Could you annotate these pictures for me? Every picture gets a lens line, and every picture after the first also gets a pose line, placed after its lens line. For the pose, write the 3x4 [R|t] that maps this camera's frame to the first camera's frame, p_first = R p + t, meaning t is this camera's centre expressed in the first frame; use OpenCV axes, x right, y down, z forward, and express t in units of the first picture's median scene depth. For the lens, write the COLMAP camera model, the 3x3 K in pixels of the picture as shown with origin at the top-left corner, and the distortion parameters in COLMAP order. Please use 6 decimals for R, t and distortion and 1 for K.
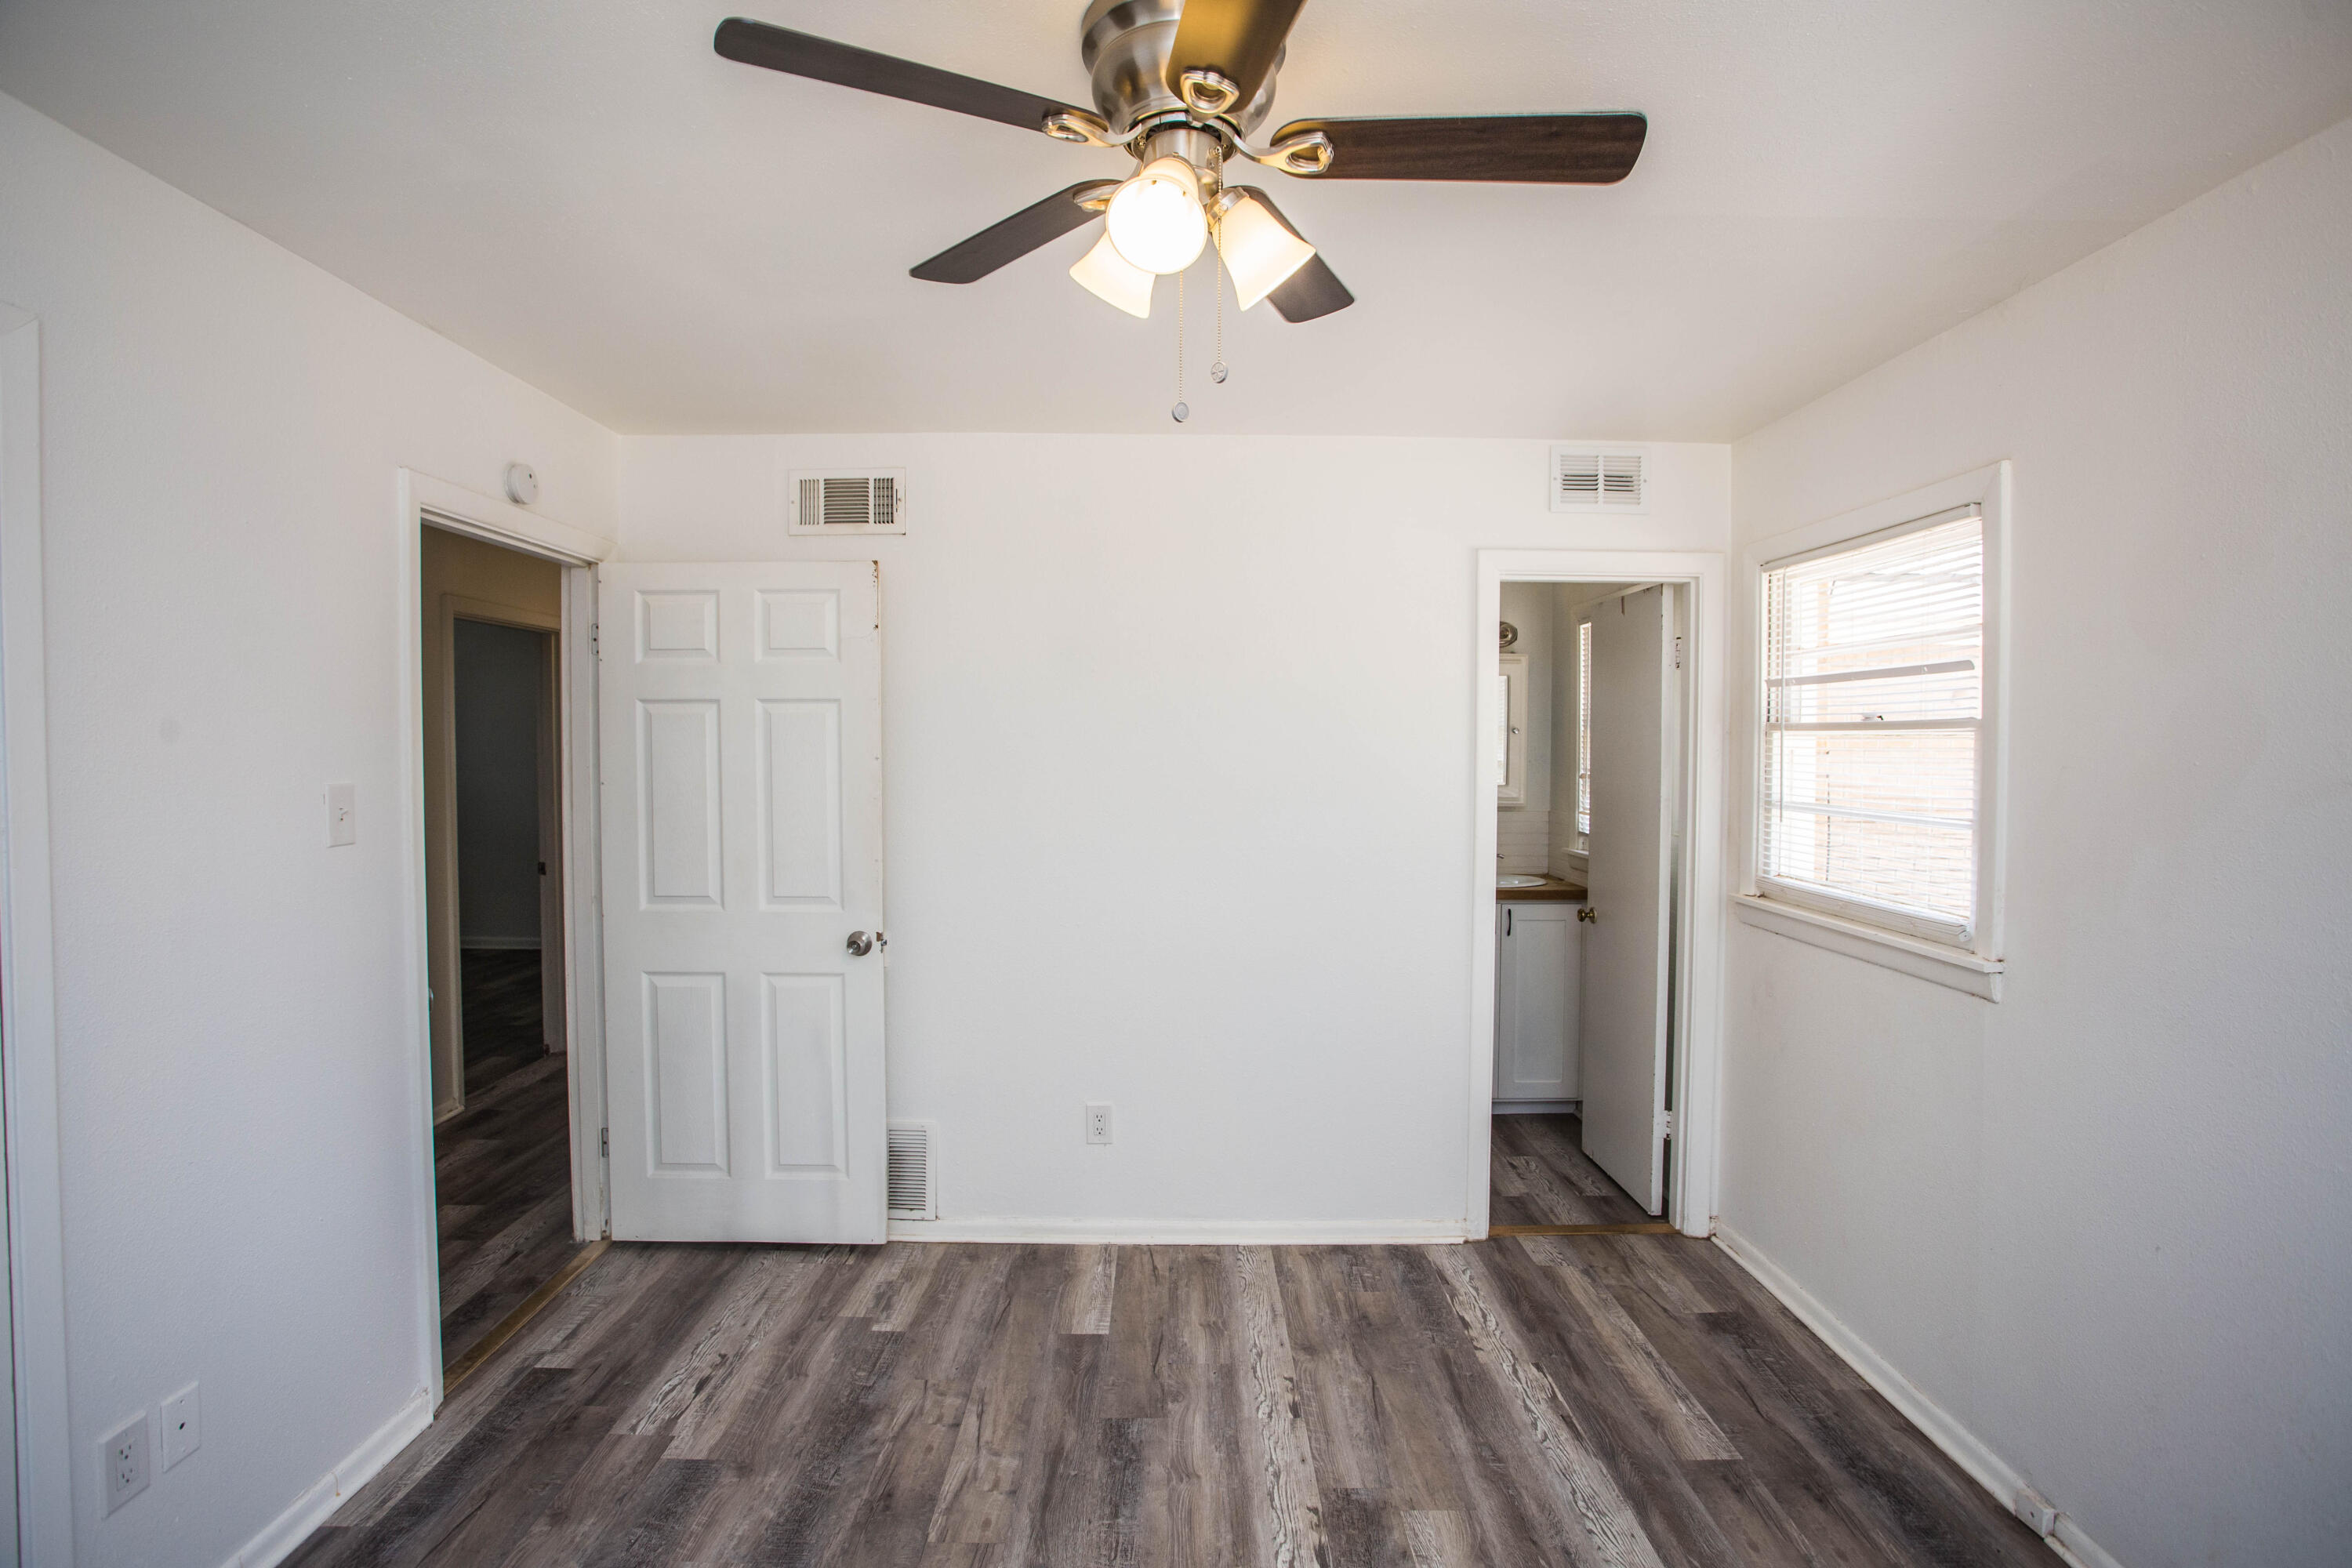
lens RADIAL K [[1153.3, 0, 1171.7], [0, 1153.3, 788.4], [0, 0, 1]] dist [-0.036675, 0.009053]
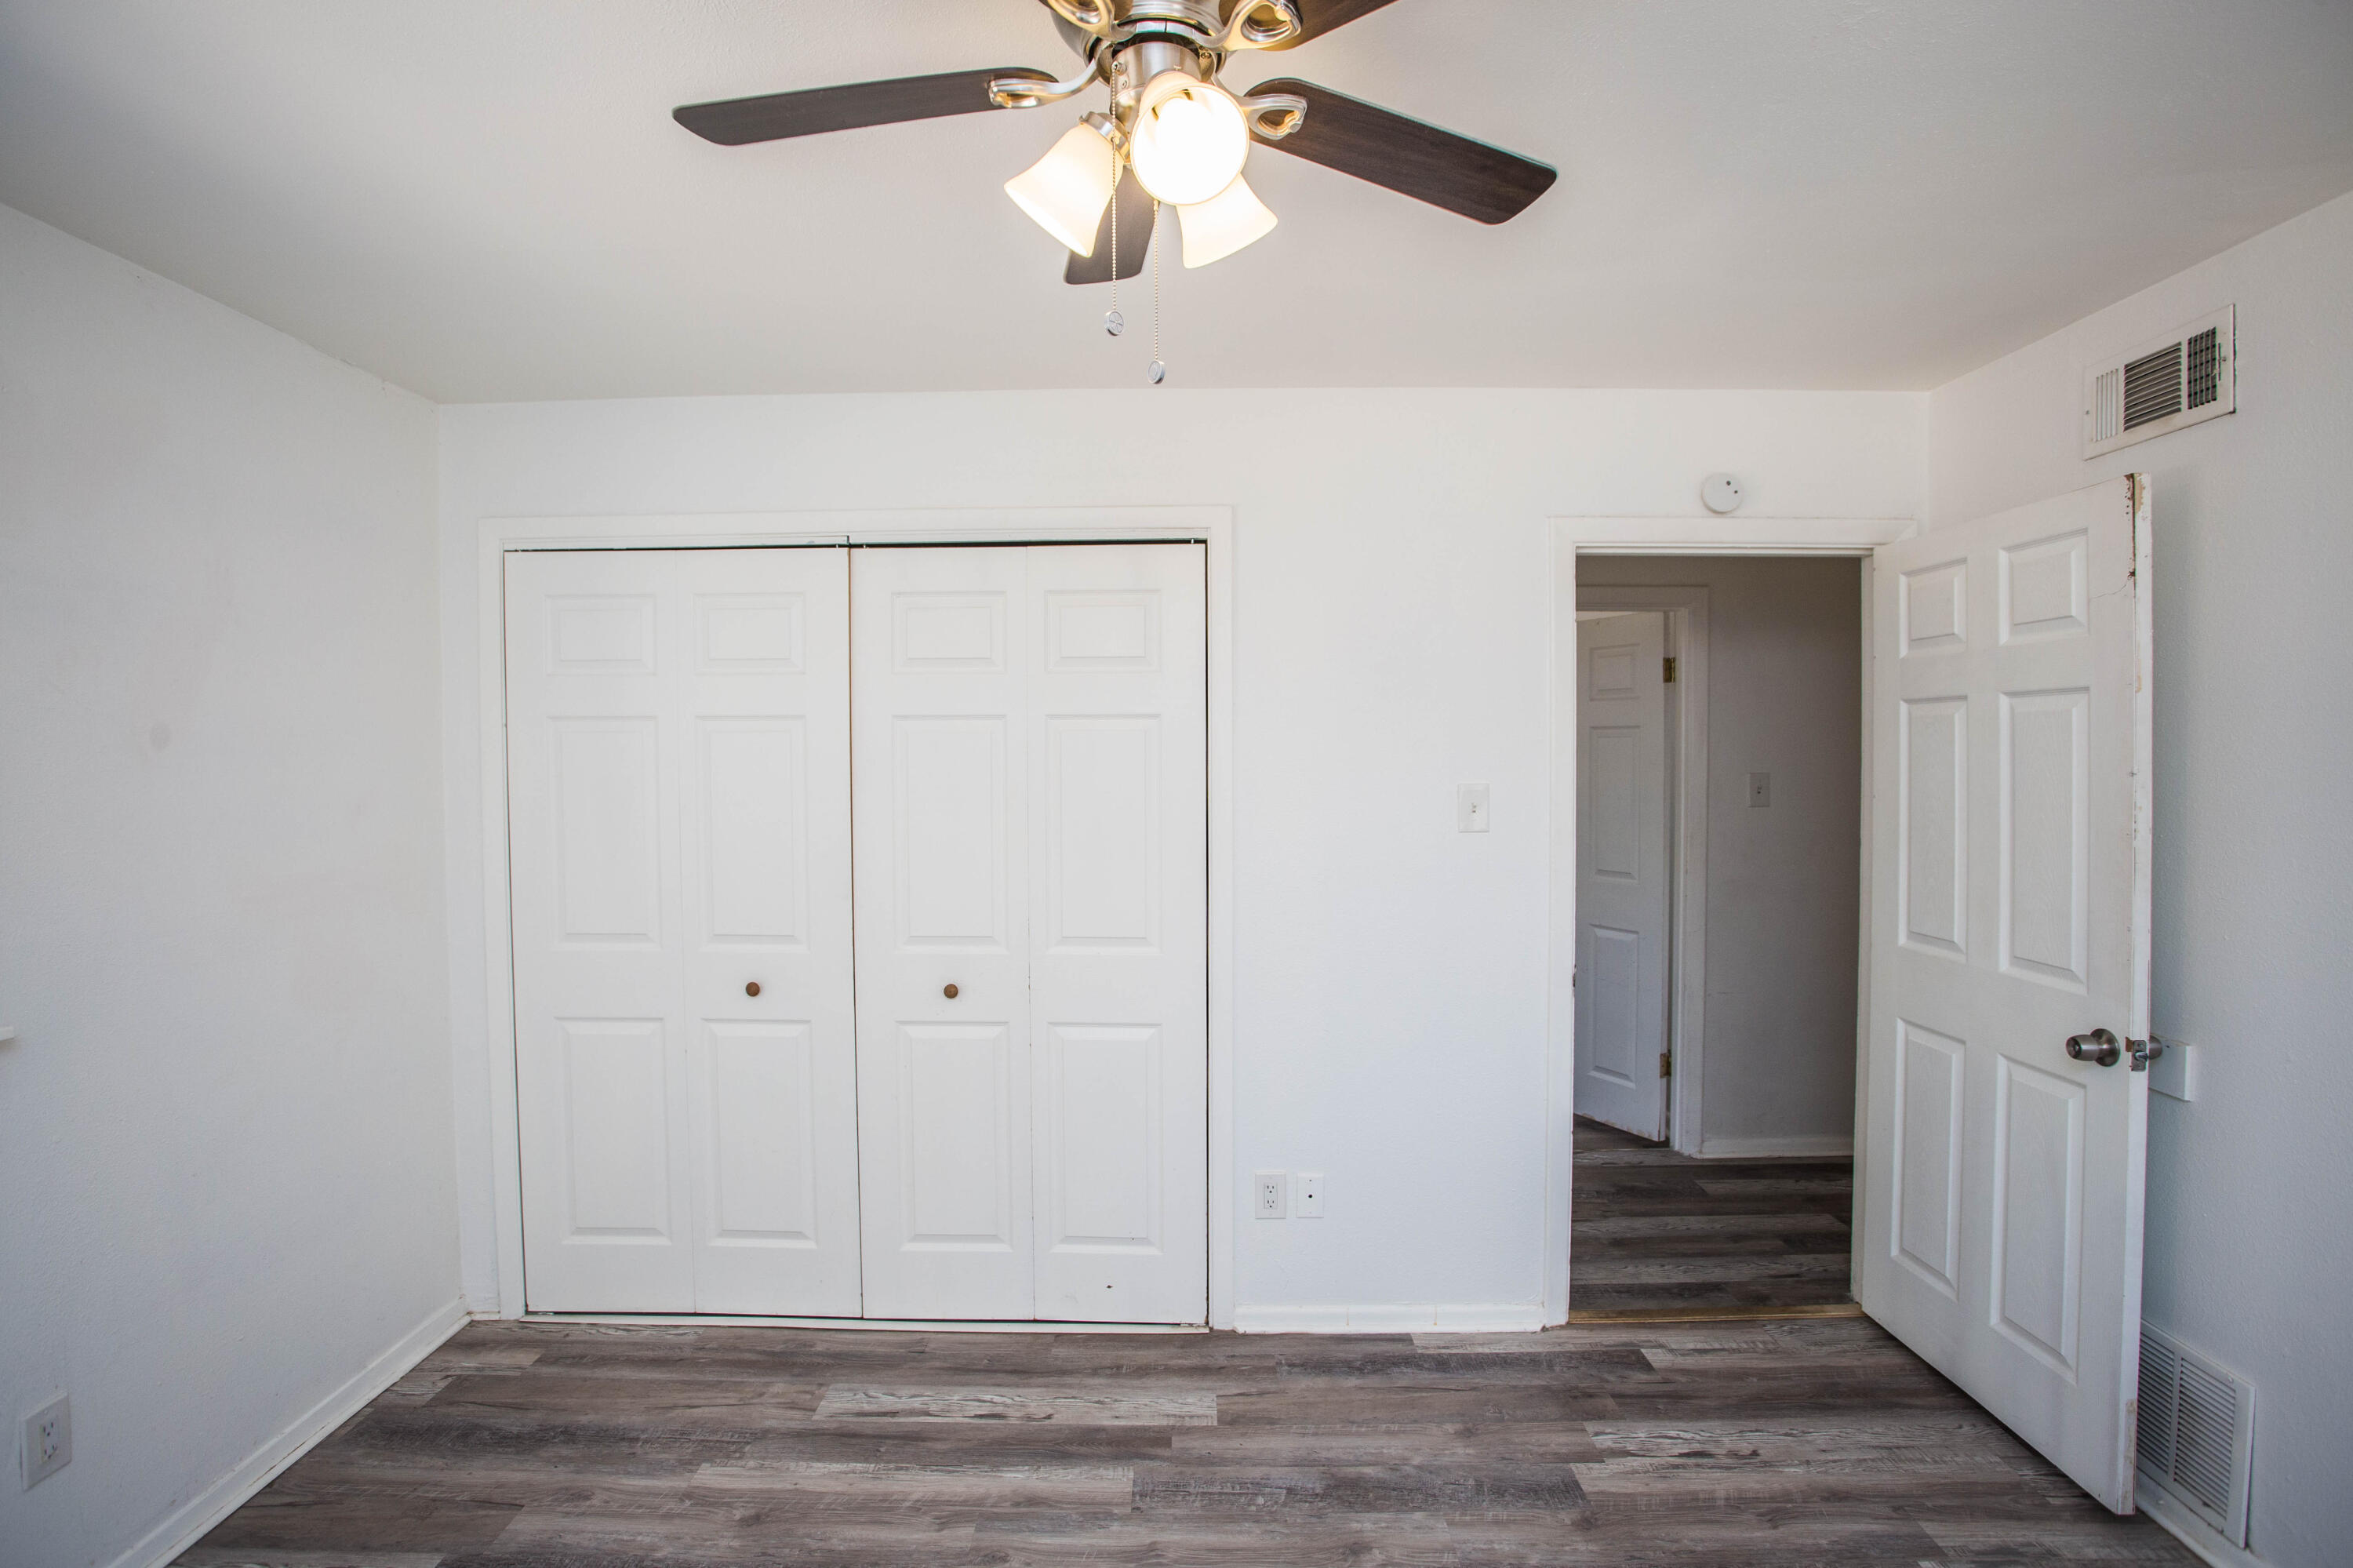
lens RADIAL K [[1153.8, 0, 1169.1], [0, 1153.8, 783.3], [0, 0, 1]] dist [-0.036675, 0.009053]
pose [[-0.004526, 0.024760, -0.999683, 0.435288], [-0.036831, 0.999011, 0.024910, -0.018275], [0.999311, 0.036932, -0.003610, 0.504695]]
